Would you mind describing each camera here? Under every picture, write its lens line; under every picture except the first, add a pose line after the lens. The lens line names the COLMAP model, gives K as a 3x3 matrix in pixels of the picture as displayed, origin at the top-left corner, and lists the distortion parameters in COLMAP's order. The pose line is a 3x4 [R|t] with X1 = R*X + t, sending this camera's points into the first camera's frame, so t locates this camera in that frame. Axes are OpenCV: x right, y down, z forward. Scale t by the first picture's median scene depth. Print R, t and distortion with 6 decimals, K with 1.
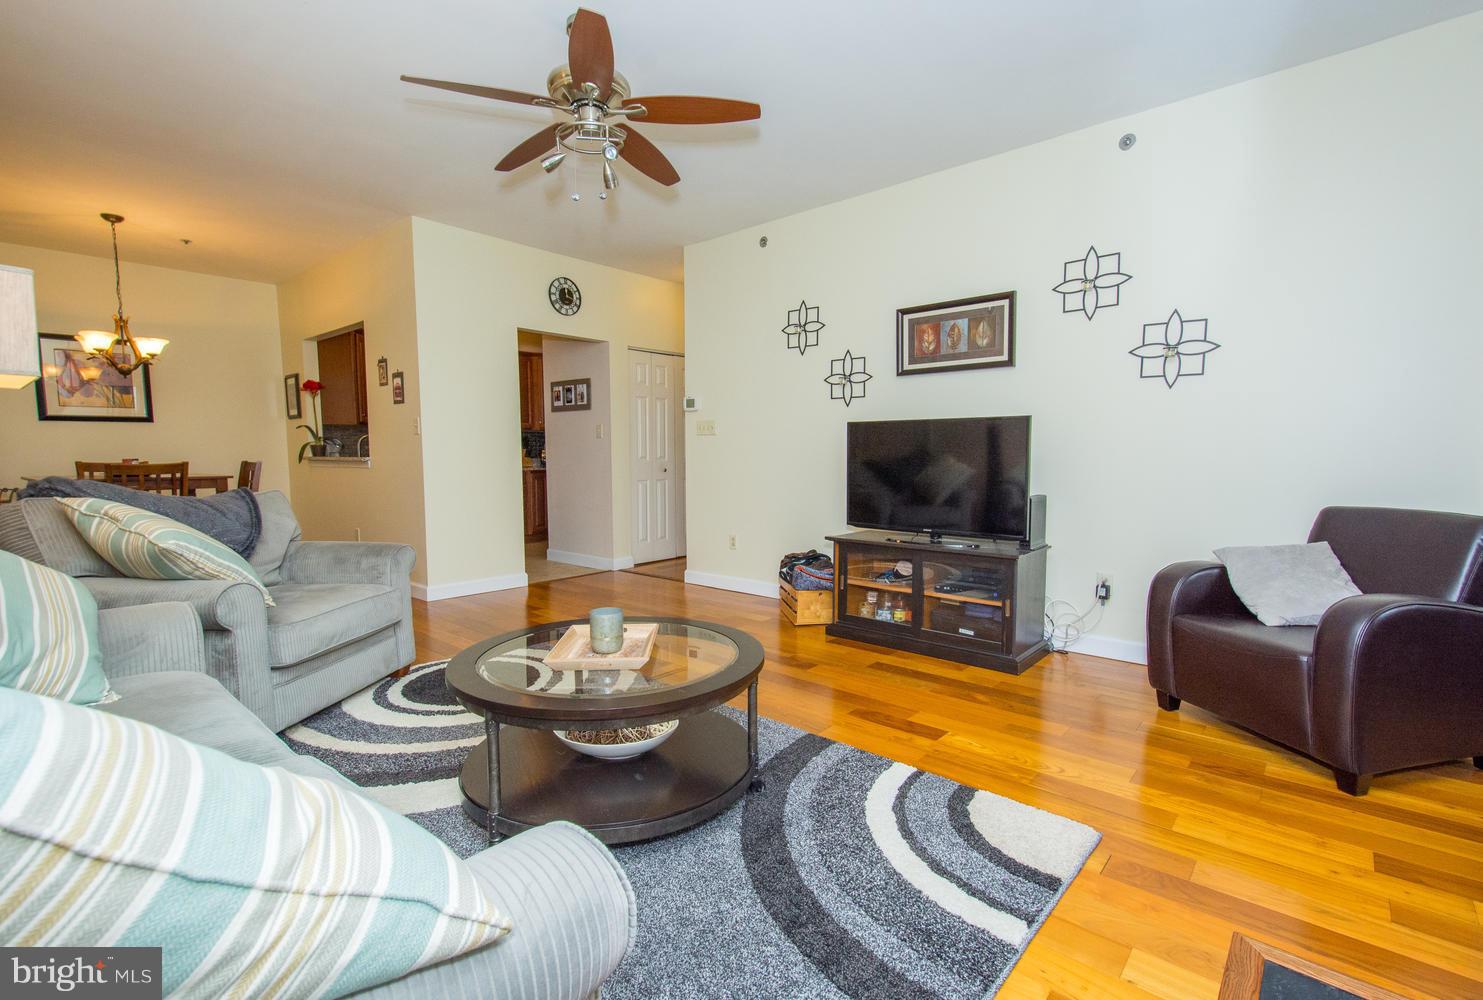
lens RADIAL K [[672.4, 0, 728.1], [0, 672.4, 501.1], [0, 0, 1]] dist [0.008028, 0.000552]
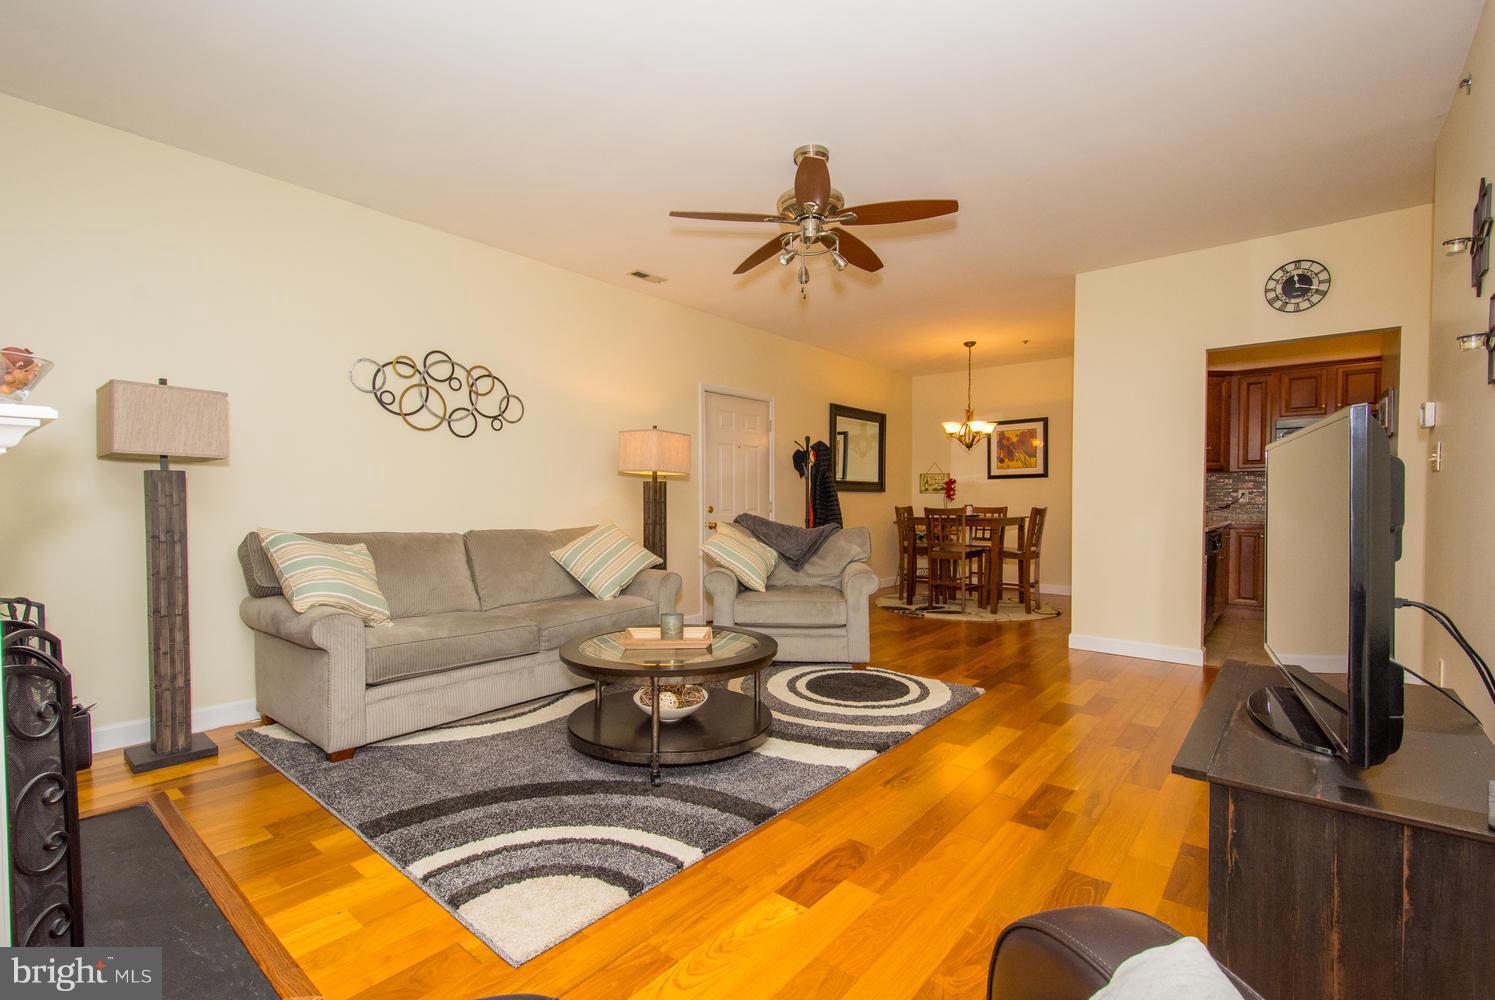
lens RADIAL K [[655.2, 0, 742.4], [0, 655.2, 508.8], [0, 0, 1]] dist [0.008350, -0.002336]
pose [[0.045000, 0.015825, -0.998862, 0.463068], [-0.072070, 0.997321, 0.012554, -0.032780], [0.996384, 0.071423, 0.046020, 0.408340]]
